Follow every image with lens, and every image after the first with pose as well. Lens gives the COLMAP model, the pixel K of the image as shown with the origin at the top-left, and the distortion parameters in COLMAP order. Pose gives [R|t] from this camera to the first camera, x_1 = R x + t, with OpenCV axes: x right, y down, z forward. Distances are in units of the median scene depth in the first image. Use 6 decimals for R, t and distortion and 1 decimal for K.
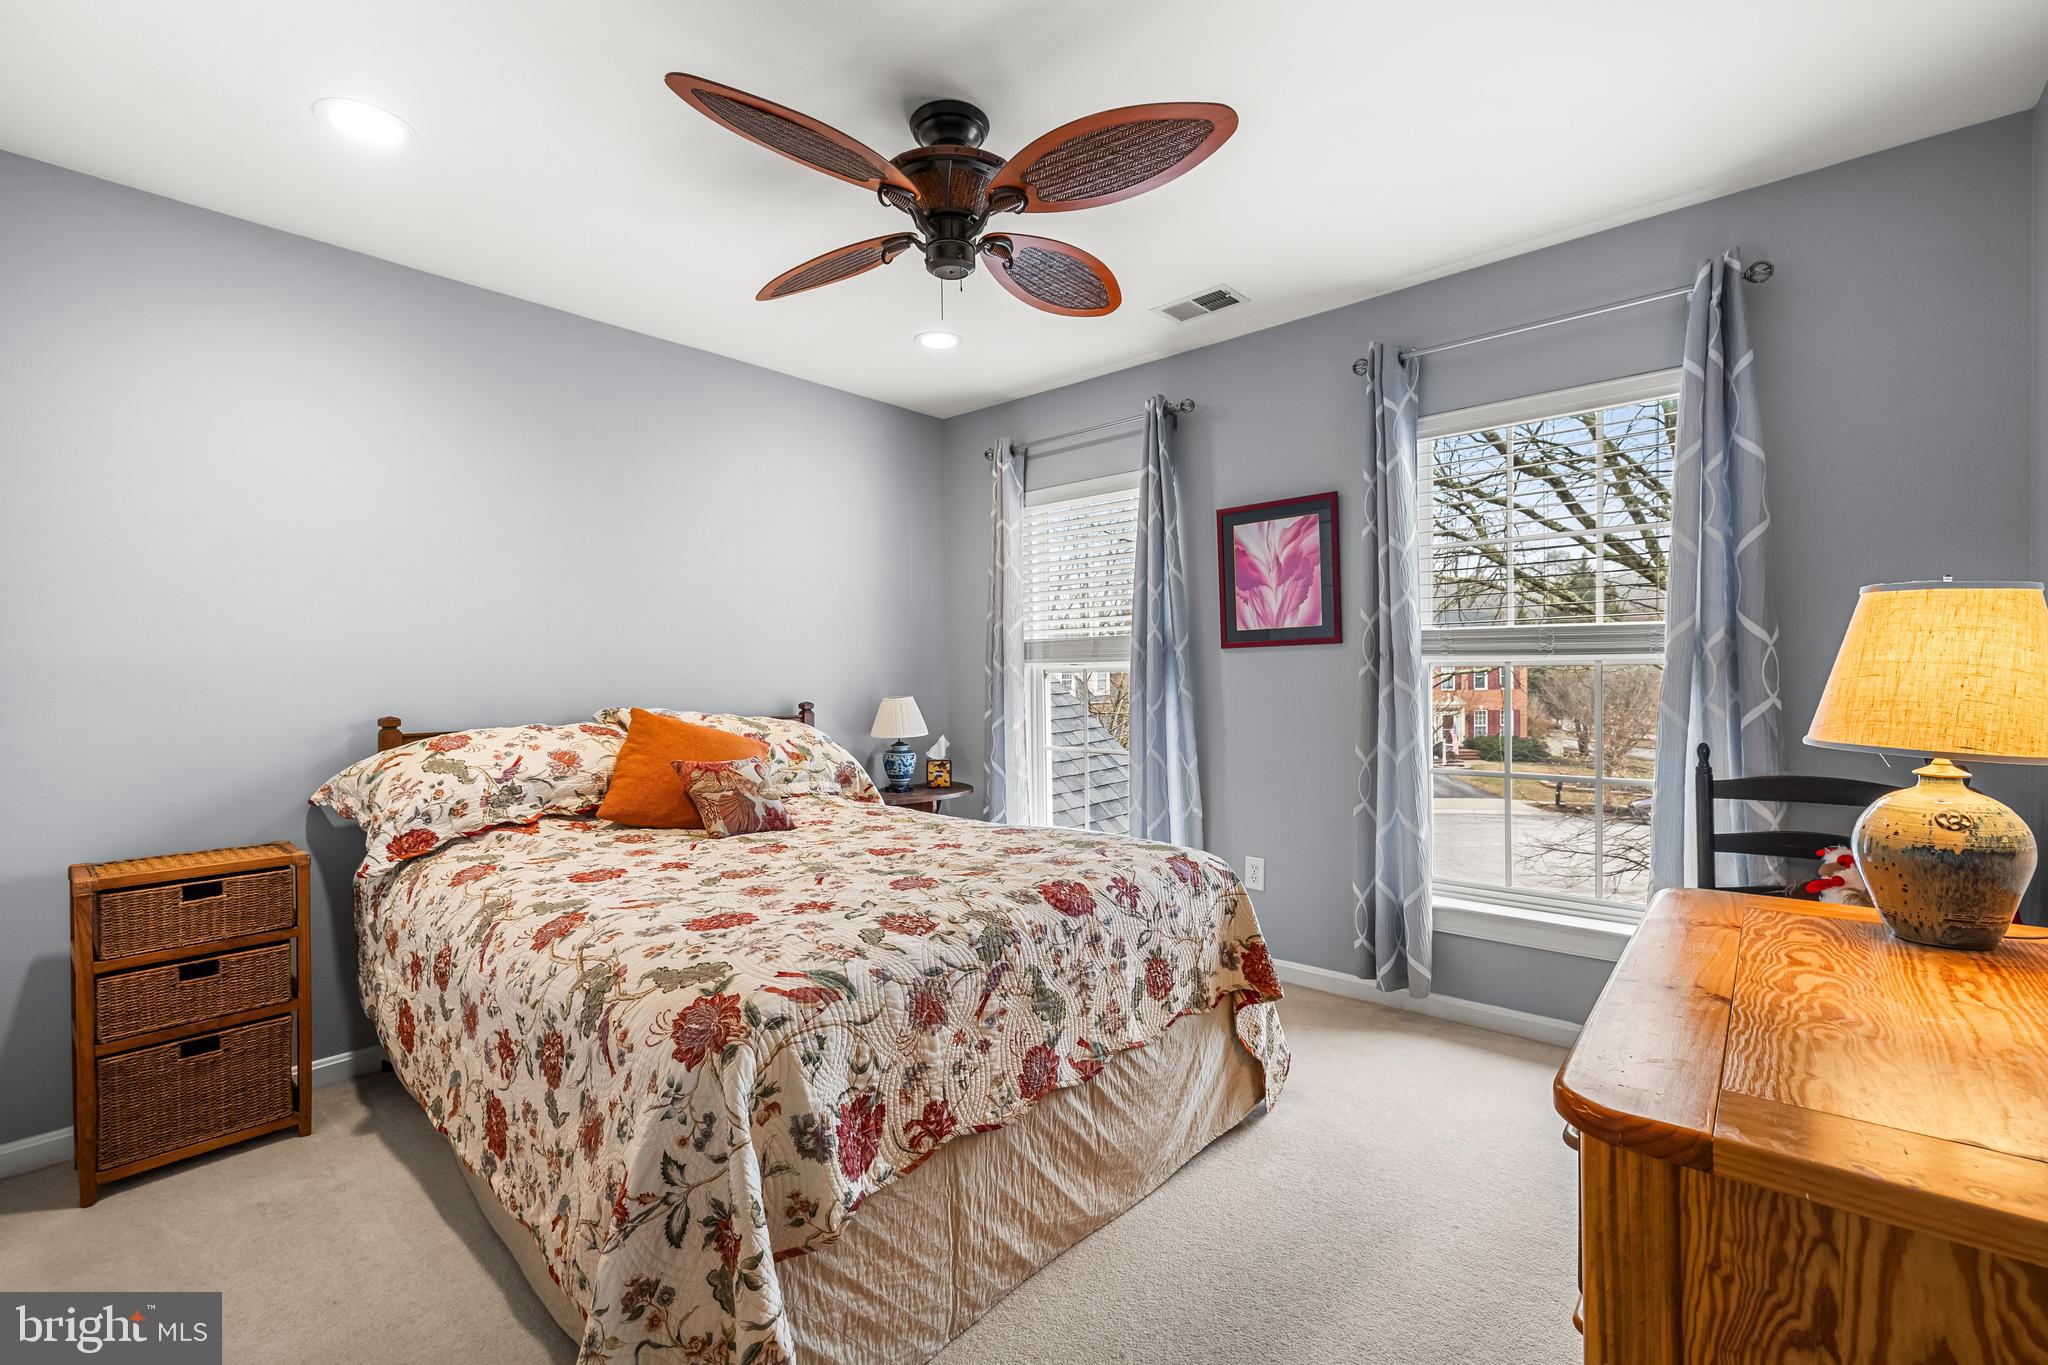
lens RADIAL K [[882.5, 0, 1033.3], [0, 882.5, 688.6], [0, 0, 1]] dist [0.000172, 0.000106]
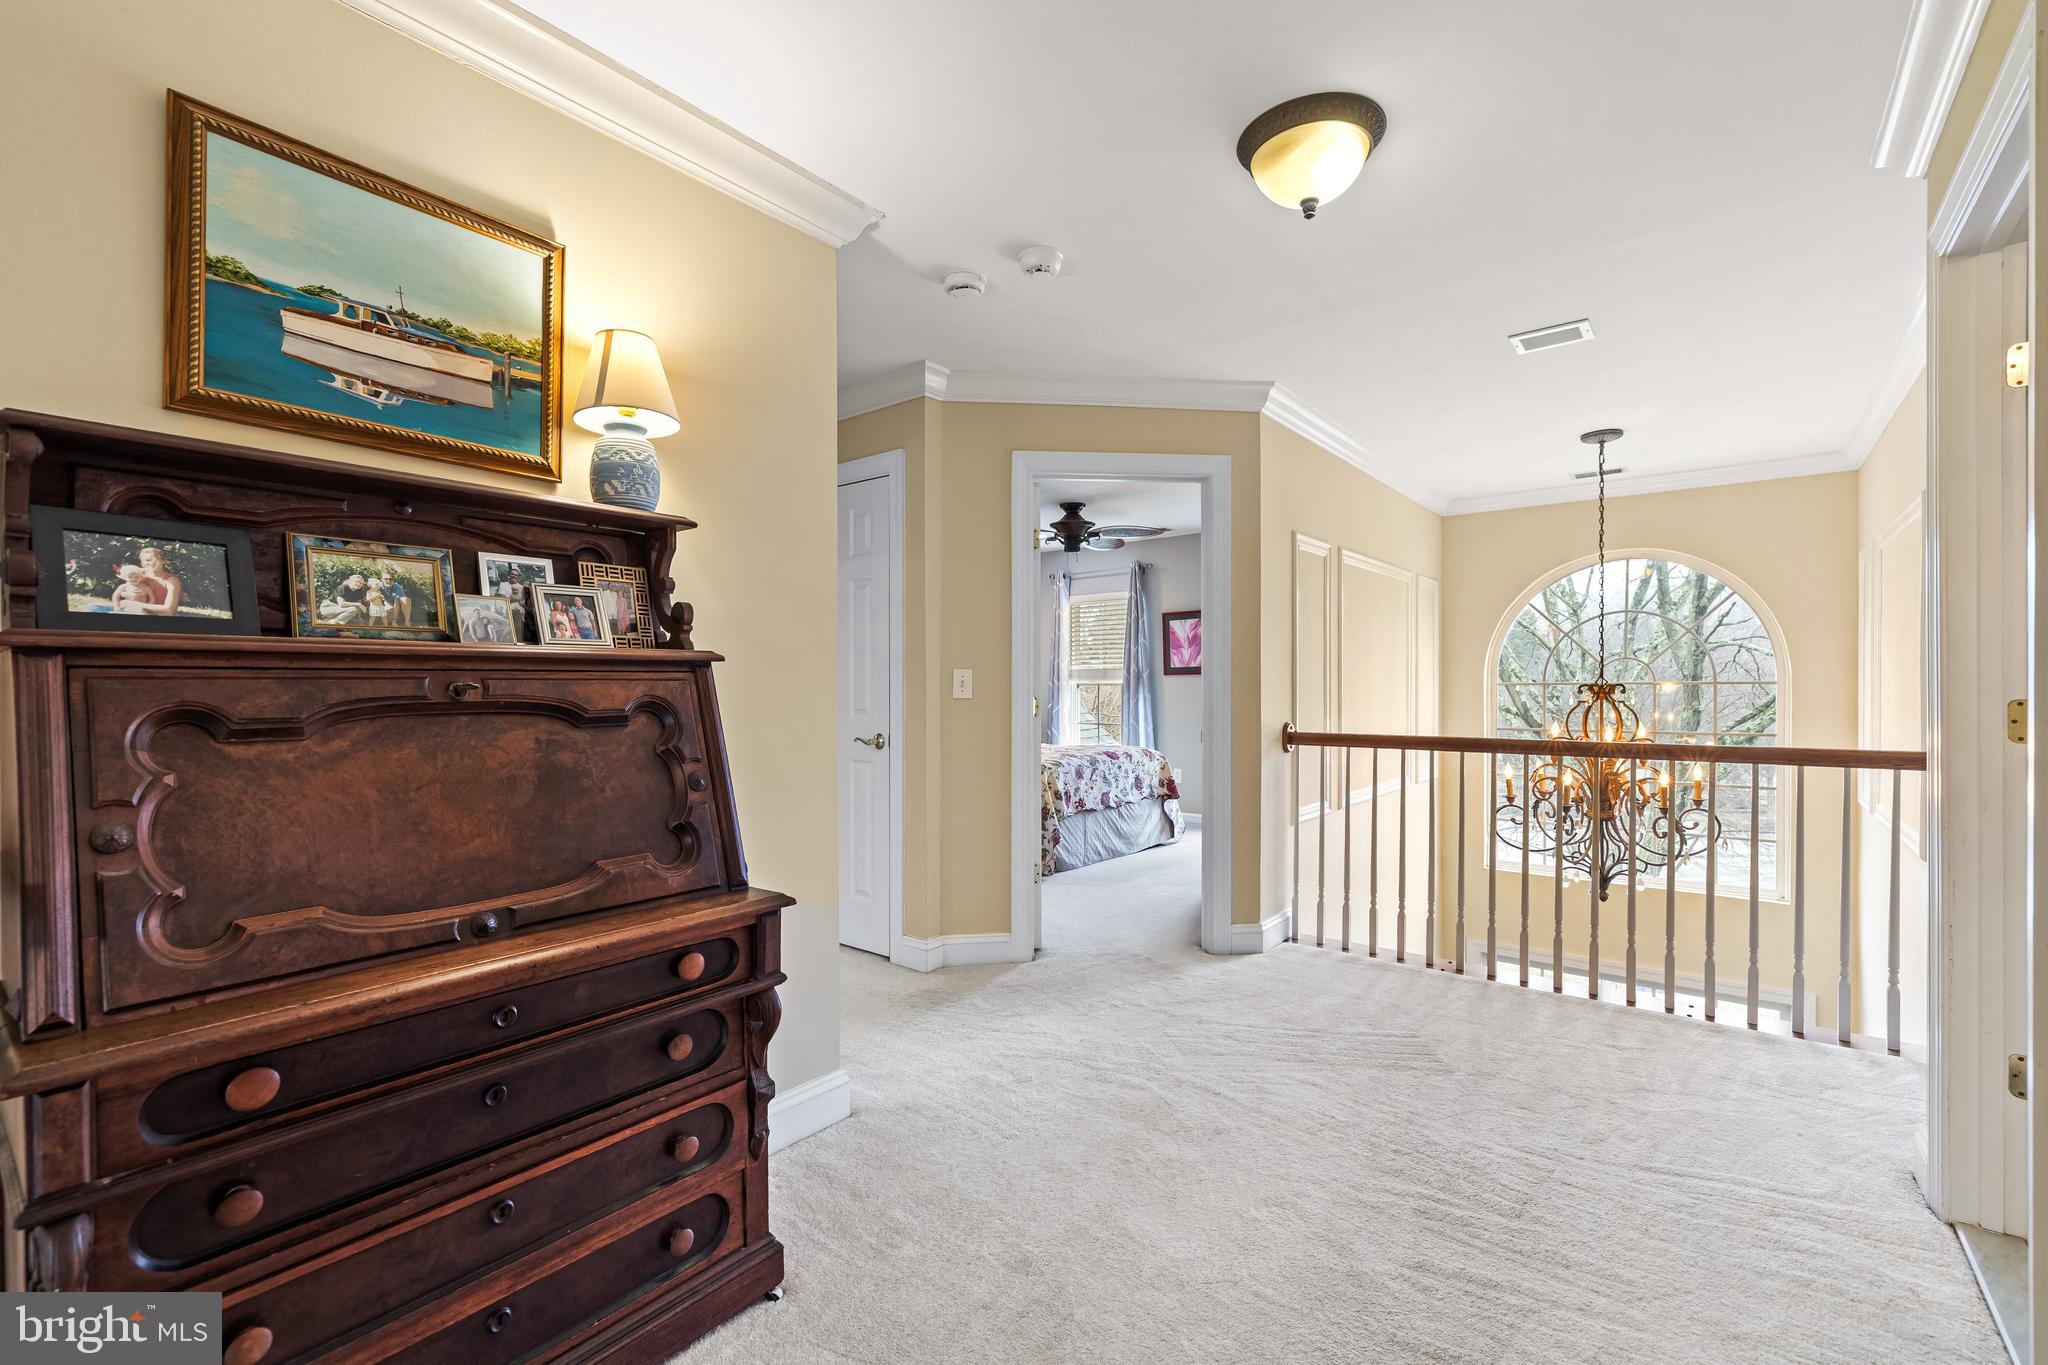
lens RADIAL K [[882.5, 0, 1033.3], [0, 882.5, 688.6], [0, 0, 1]] dist [0.000172, 0.000106]
pose [[0.999035, 0.010418, 0.042658, -0.336136], [-0.009807, 0.999847, -0.014507, 0.038194], [-0.042802, 0.014075, 0.998984, -1.931517]]
